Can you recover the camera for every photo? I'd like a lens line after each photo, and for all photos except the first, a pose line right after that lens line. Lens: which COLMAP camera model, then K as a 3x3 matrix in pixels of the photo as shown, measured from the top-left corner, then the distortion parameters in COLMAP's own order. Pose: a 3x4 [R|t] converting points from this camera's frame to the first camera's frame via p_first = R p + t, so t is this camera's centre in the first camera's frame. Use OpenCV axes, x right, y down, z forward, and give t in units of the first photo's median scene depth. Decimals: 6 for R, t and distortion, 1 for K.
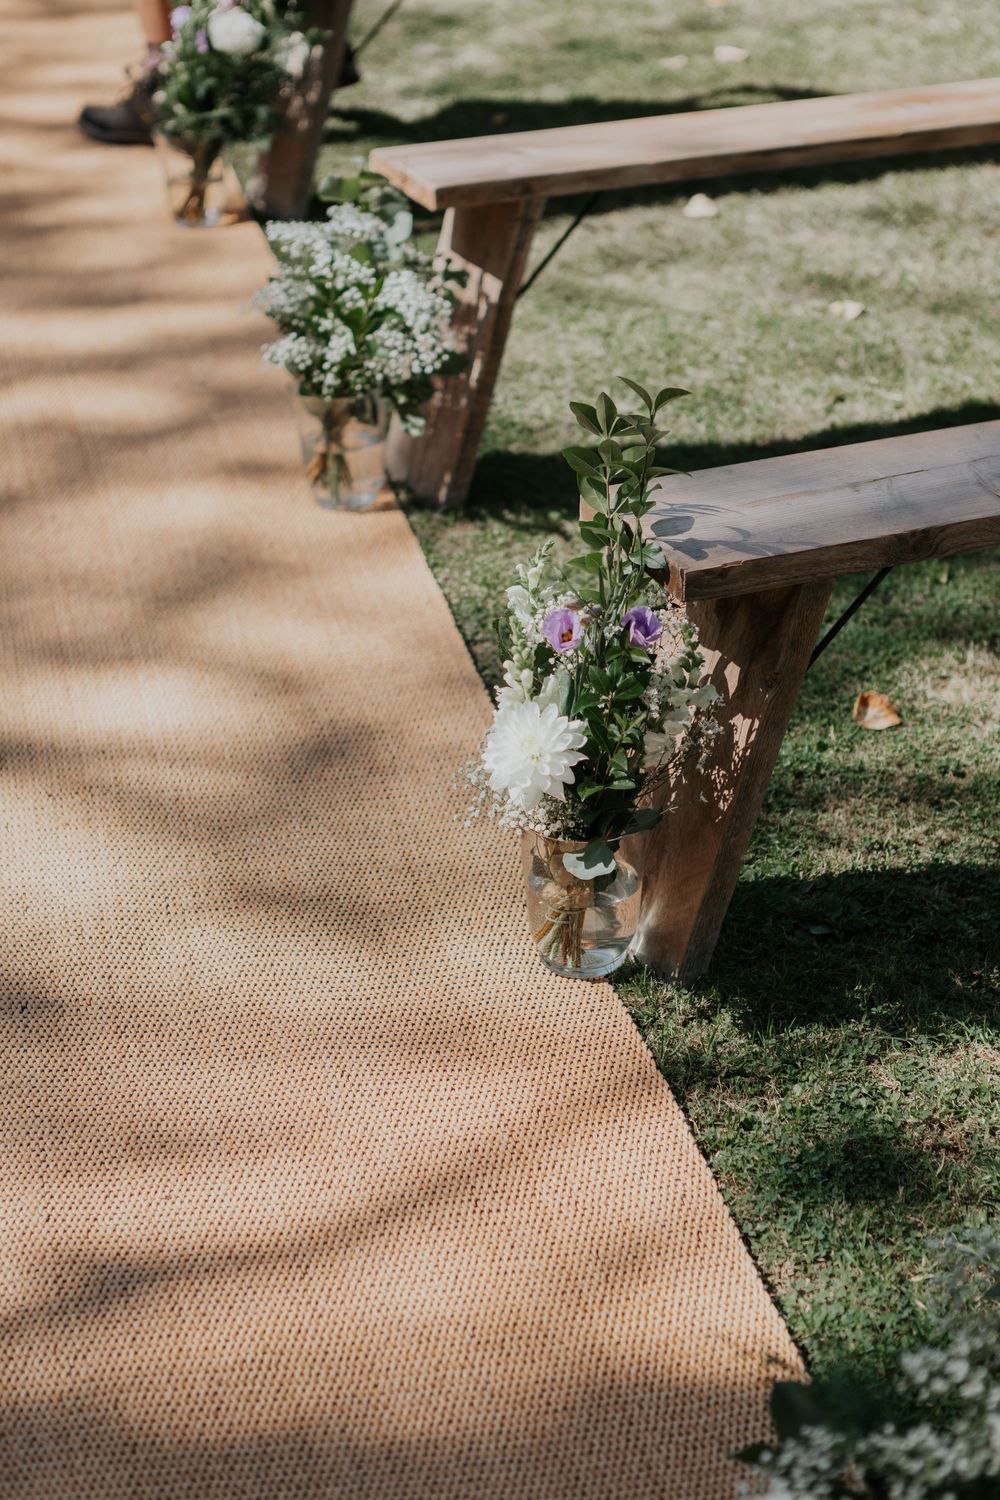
lens RADIAL K [[2945.0, 0, 500.0], [0, 2945.0, 750.0], [0, 0, 1]] dist [0.003032, -0.029779]
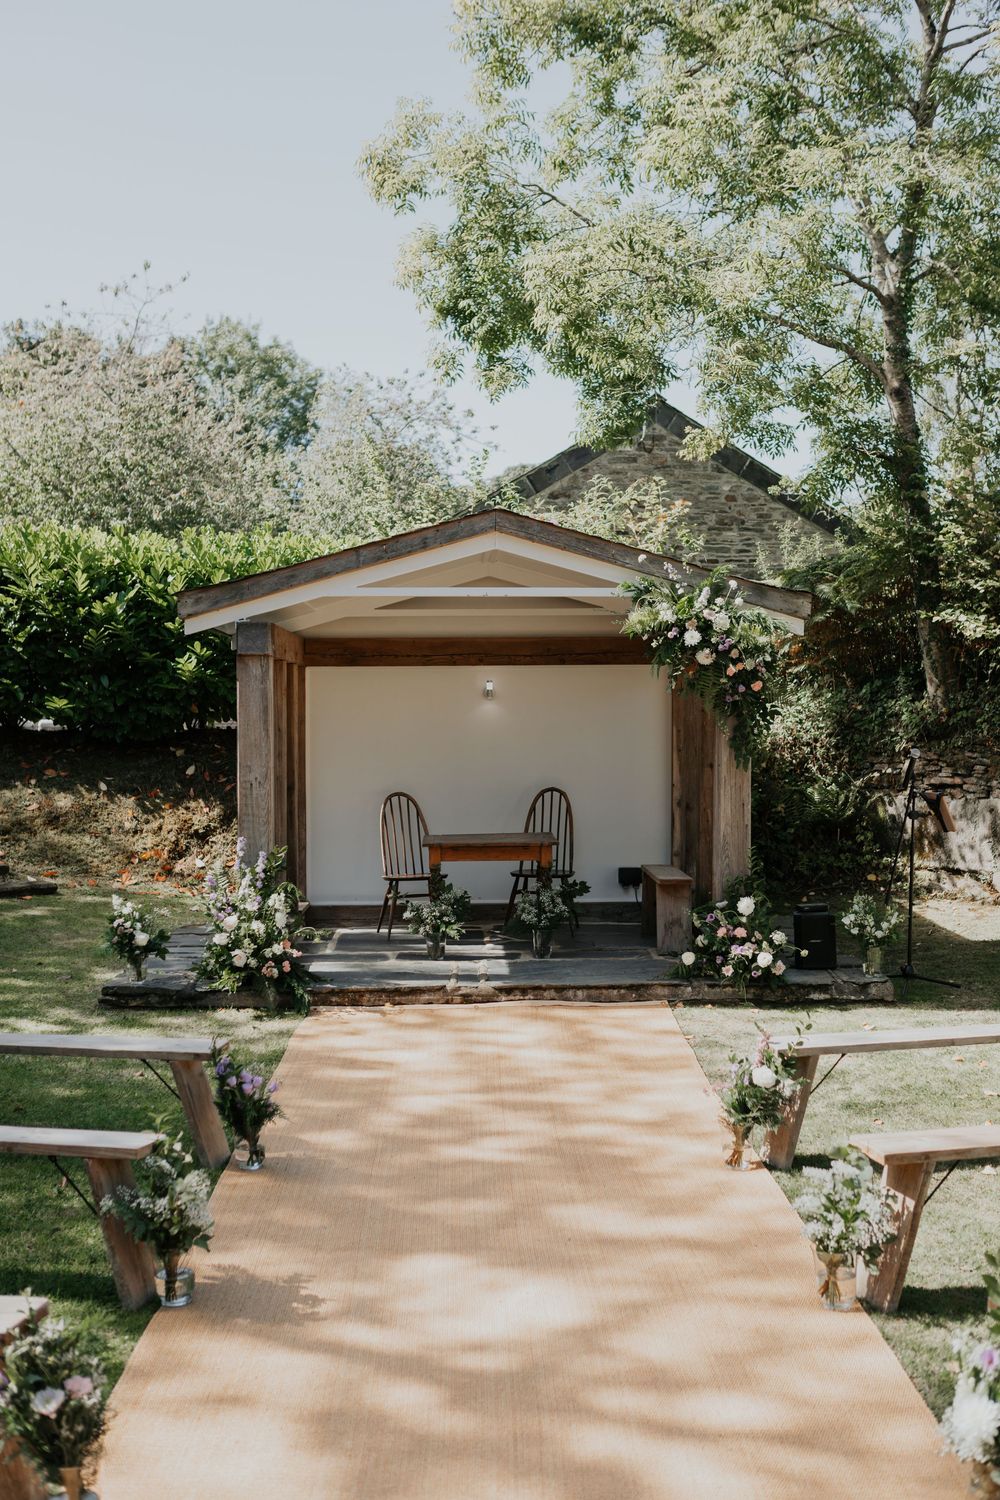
lens RADIAL K [[1690.7, 0, 500.0], [0, 1690.7, 750.0], [0, 0, 1]] dist [0.012550, 0.022225]
pose [[0.985985, 0.003774, -0.166793, -0.091404], [-0.071851, 0.911885, -0.404108, 0.058926], [0.150571, 0.410429, 0.899376, -0.272850]]
